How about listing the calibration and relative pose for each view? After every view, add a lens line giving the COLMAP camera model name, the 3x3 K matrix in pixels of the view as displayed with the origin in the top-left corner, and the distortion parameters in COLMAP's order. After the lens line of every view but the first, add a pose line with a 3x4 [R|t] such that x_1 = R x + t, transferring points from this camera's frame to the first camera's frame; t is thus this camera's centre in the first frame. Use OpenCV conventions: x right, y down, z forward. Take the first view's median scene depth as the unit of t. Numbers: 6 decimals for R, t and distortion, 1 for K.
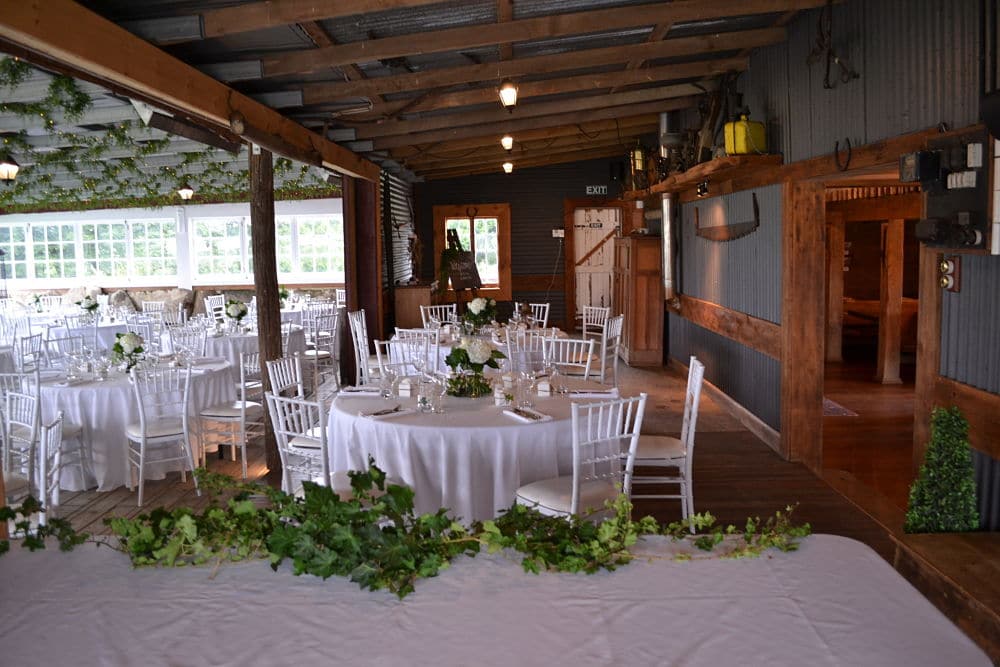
lens RADIAL K [[899.6, 0, 500.0], [0, 899.6, 333.5], [0, 0, 1]] dist [-0.154505, -0.001414]
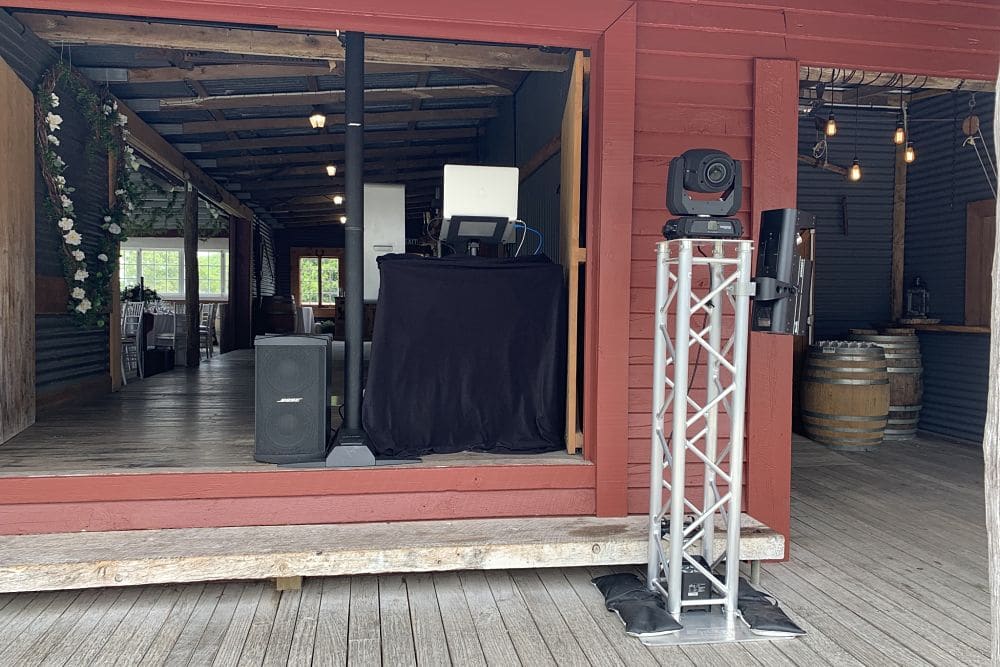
lens RADIAL K [[781.5, 0, 500.0], [0, 781.5, 333.5], [0, 0, 1]] dist [0.002213, -0.000097]
pose [[0.982287, 0.020753, 0.186231, 0.053036], [-0.009874, 0.998200, -0.059157, 0.152424], [-0.187124, 0.056270, 0.980723, -0.592289]]
